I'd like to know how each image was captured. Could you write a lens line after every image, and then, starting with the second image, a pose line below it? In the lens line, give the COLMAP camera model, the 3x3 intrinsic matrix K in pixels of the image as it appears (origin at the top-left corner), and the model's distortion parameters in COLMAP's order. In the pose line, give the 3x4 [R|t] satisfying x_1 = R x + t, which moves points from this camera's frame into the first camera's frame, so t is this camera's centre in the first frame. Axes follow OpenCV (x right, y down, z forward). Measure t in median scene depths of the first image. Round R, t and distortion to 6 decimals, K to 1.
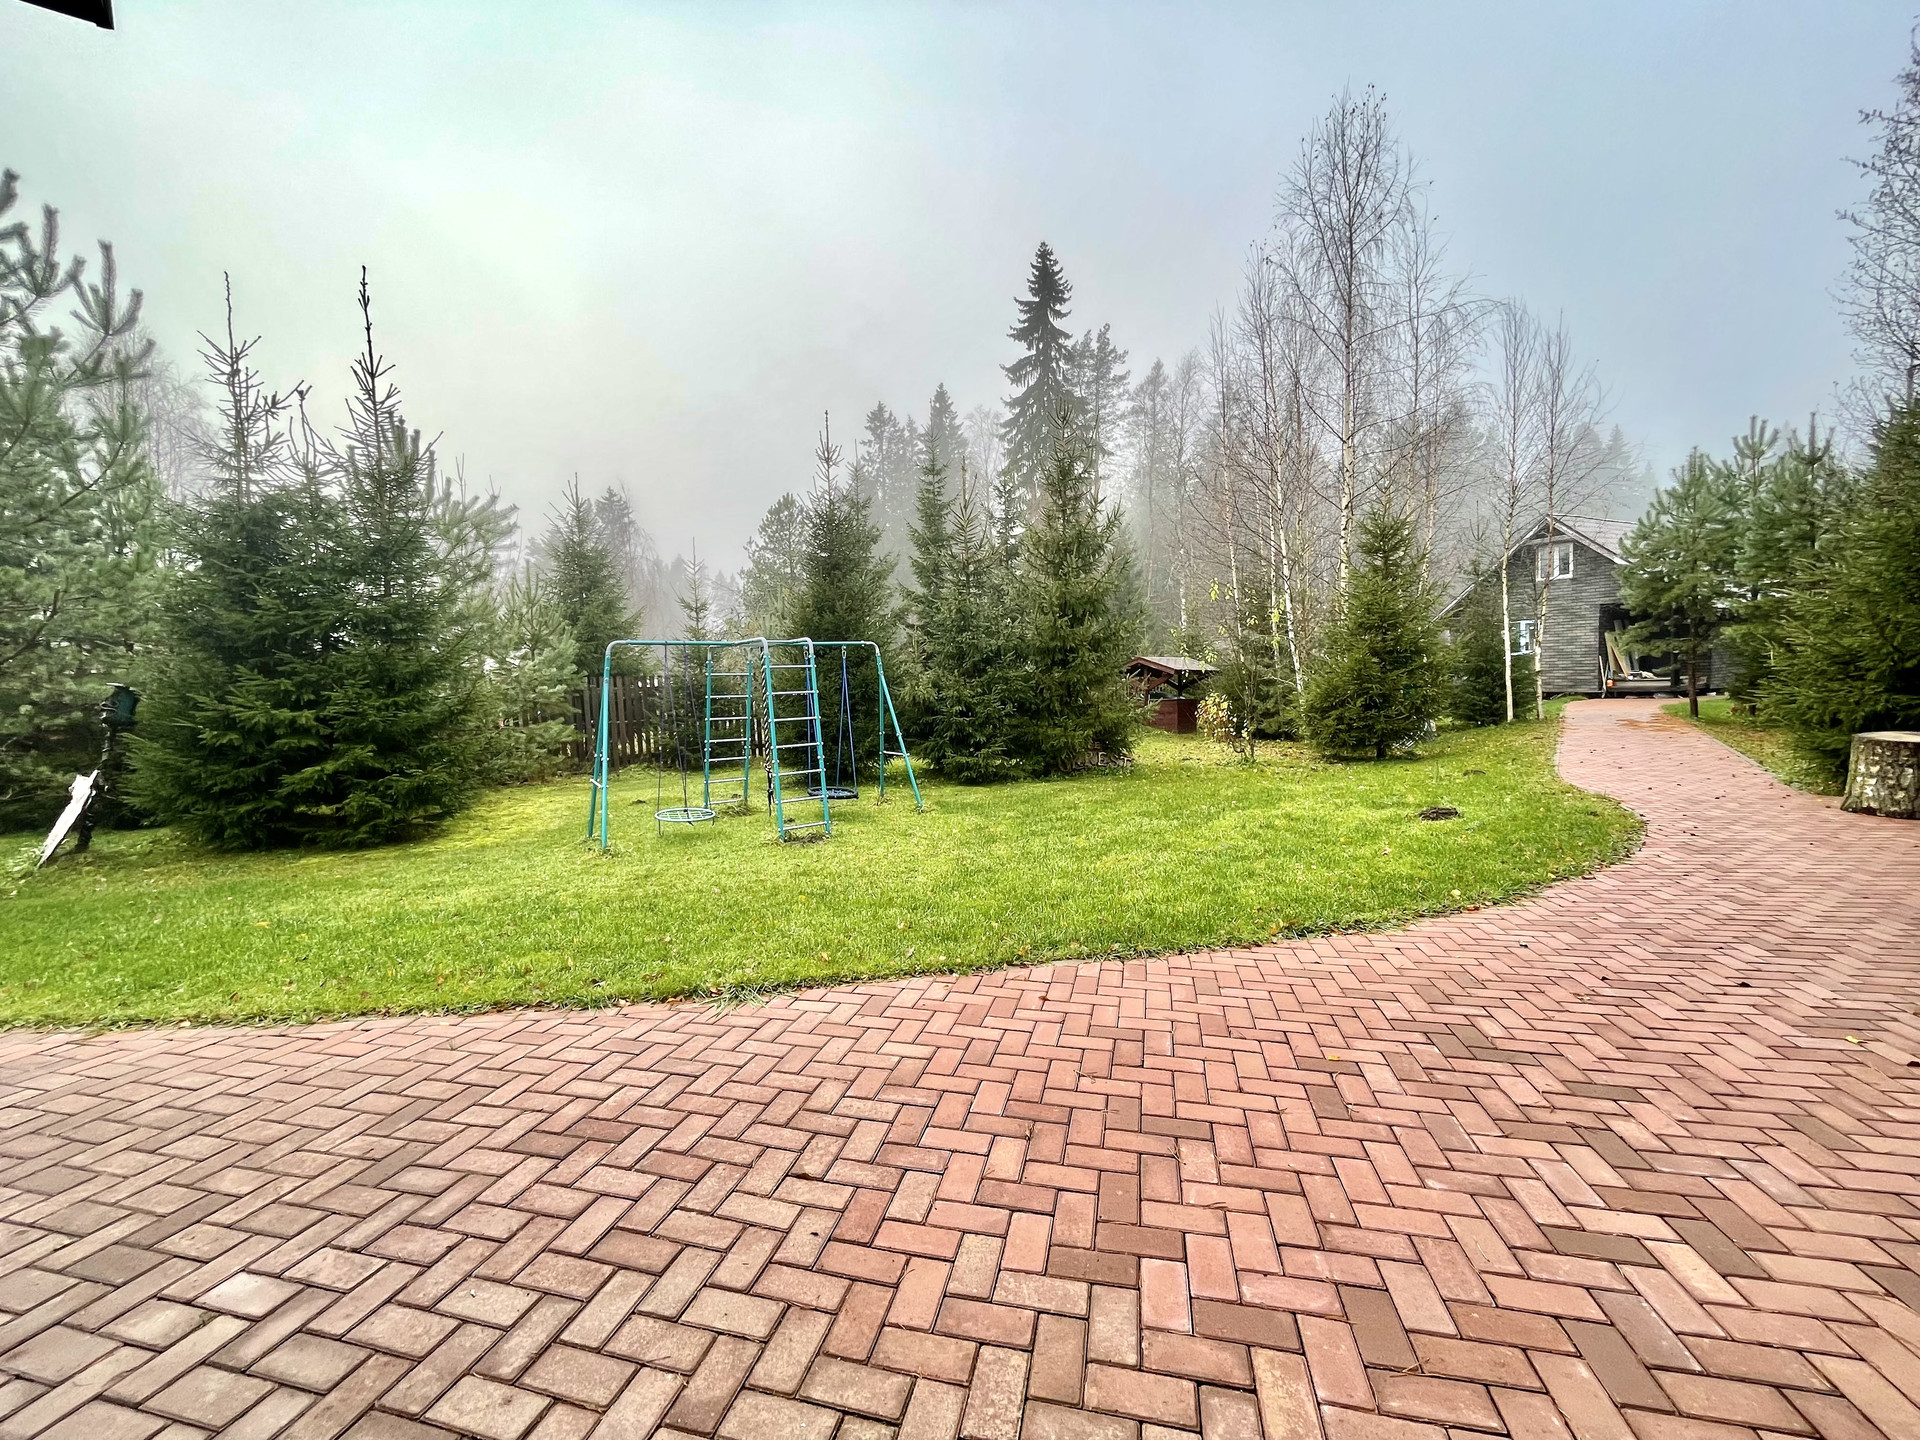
lens RADIAL K [[769.0, 0, 951.4], [0, 769.0, 713.0], [0, 0, 1]] dist [-0.001727, 0.000308]
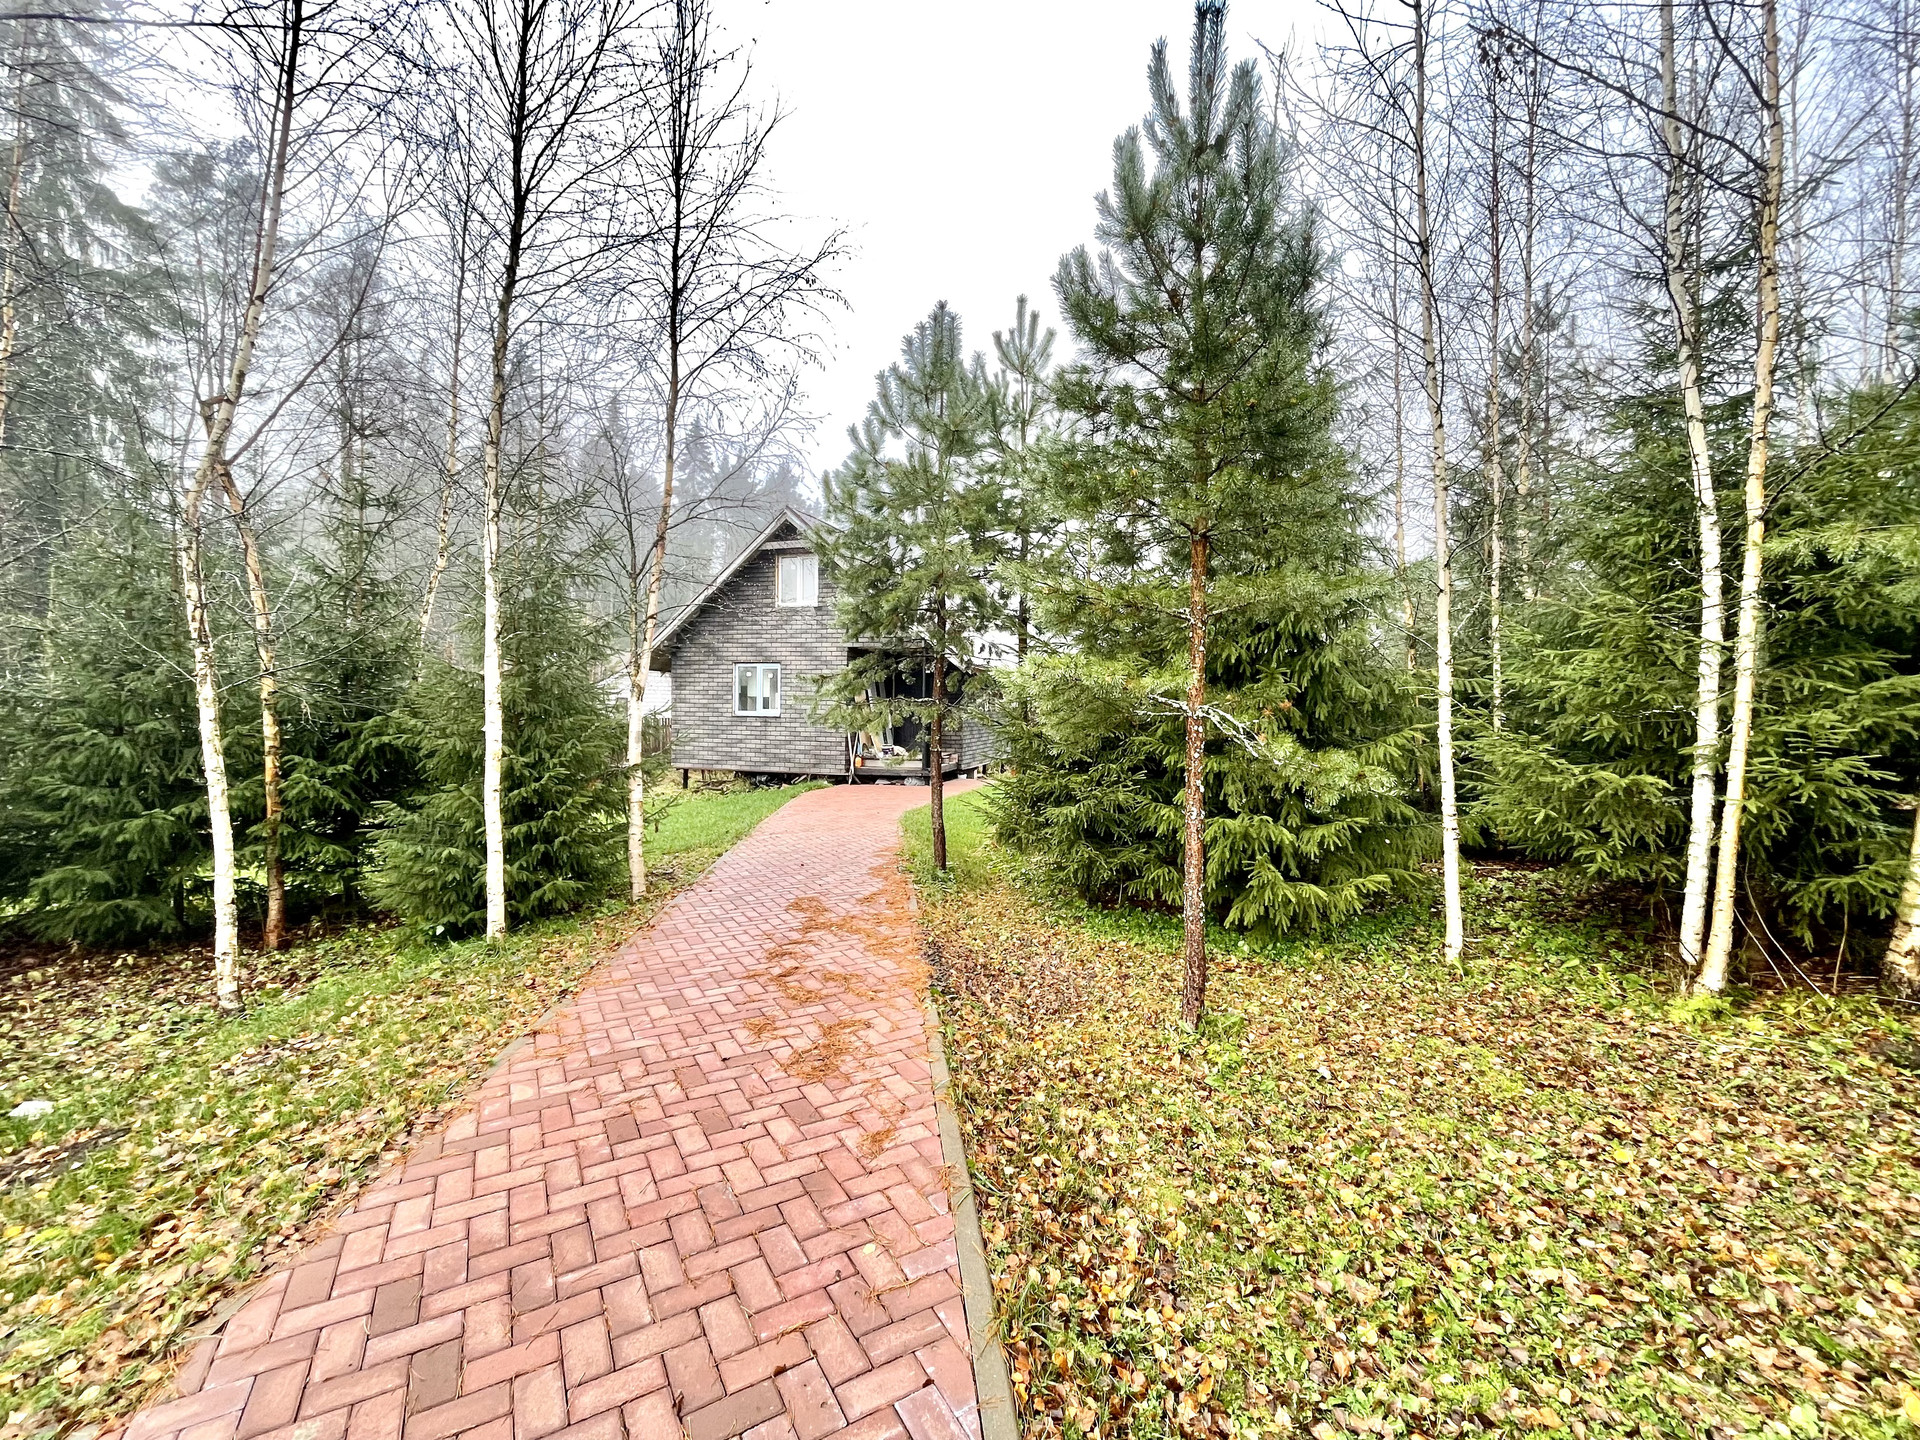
lens RADIAL K [[769.0, 0, 964.0], [0, 769.0, 720.4], [0, 0, 1]] dist [-0.001727, 0.000308]
pose [[0.708990, 0.041106, 0.704019, 0.439954], [-0.005735, 0.998603, -0.052530, -0.041017], [-0.705195, 0.033206, 0.708235, 0.445092]]
